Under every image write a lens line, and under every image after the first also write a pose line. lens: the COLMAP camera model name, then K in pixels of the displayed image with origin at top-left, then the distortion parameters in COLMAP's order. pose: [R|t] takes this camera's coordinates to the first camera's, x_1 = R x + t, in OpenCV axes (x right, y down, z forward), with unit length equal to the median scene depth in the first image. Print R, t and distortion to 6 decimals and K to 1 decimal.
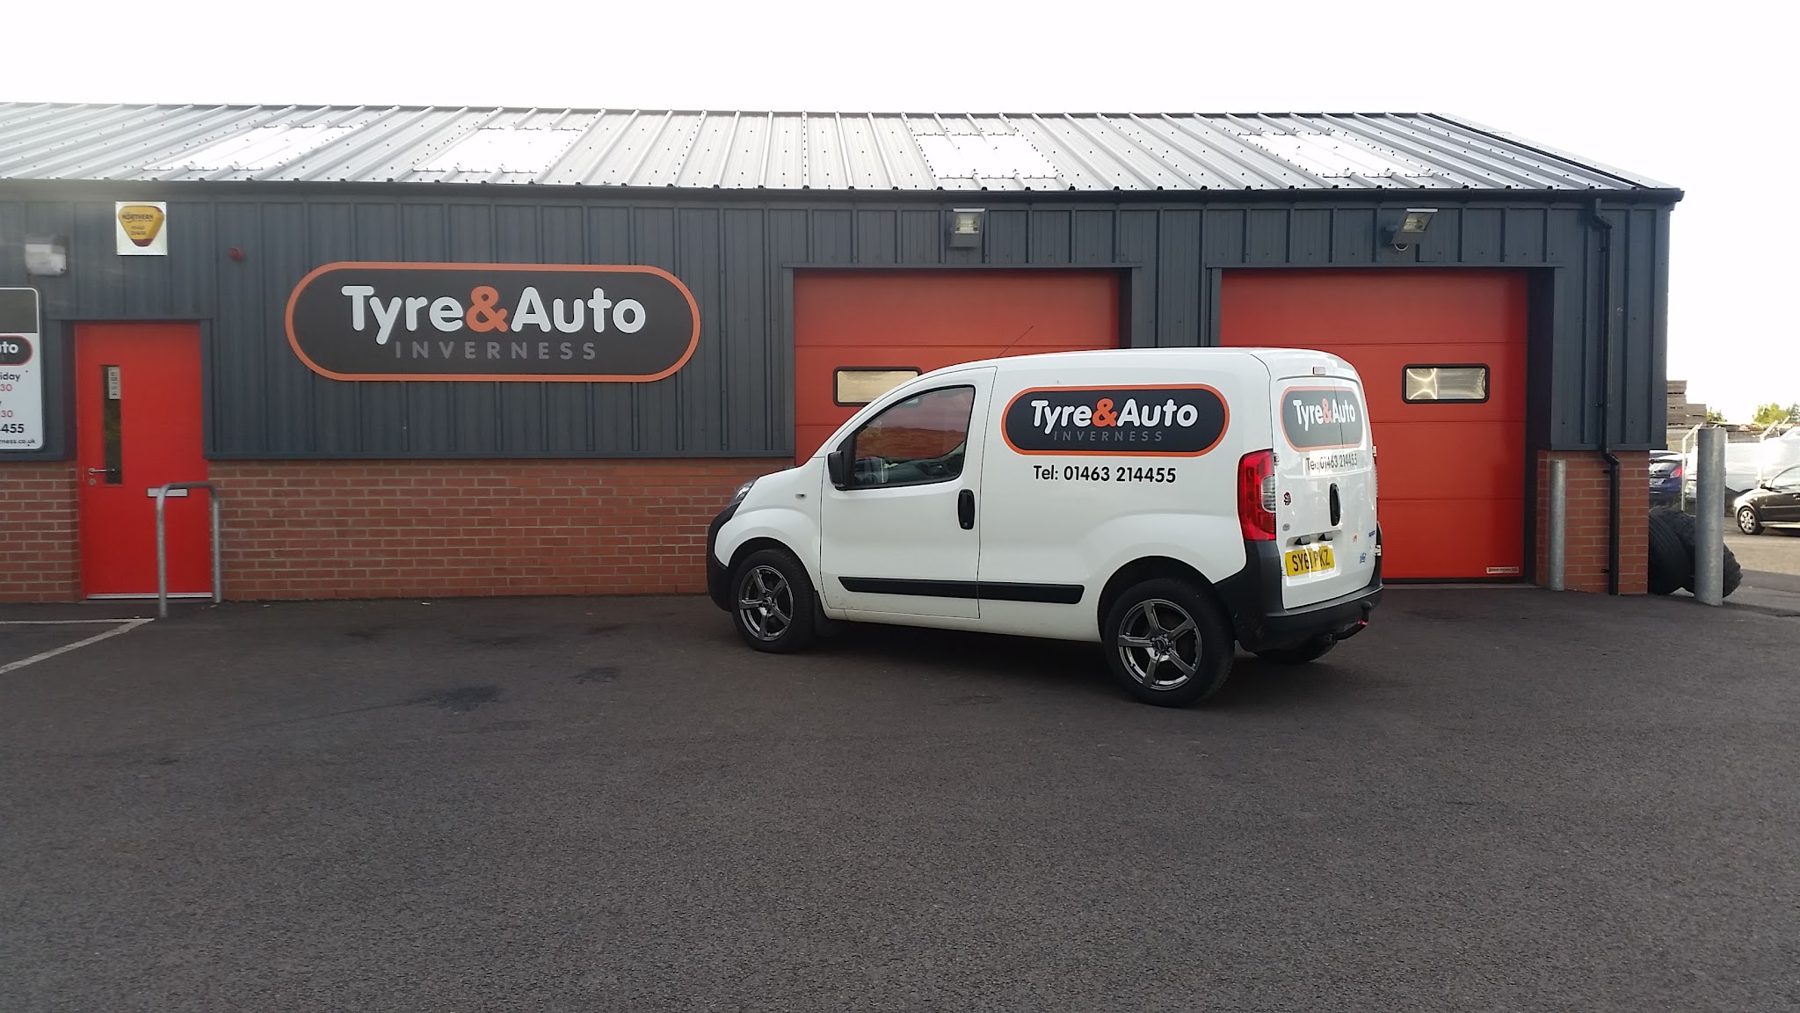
lens RADIAL K [[1431.3, 0, 900.0], [0, 1431.3, 506.5], [0, 0, 1]] dist [0.141227, -0.292386]
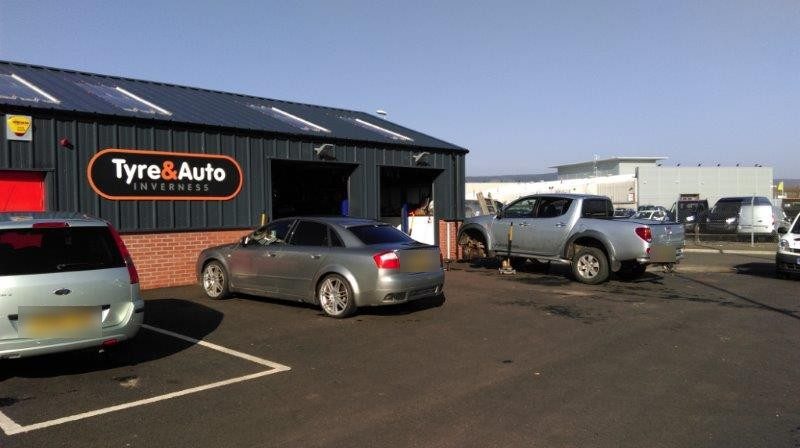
lens RADIAL K [[636.1, 0, 400.0], [0, 636.1, 224.0], [0, 0, 1]] dist [0.141227, -0.292386]
pose [[0.727968, -0.023690, 0.685202, -0.755643], [0.055177, 0.998186, -0.024109, 0.003702], [-0.683388, 0.055358, 0.727954, -0.068746]]
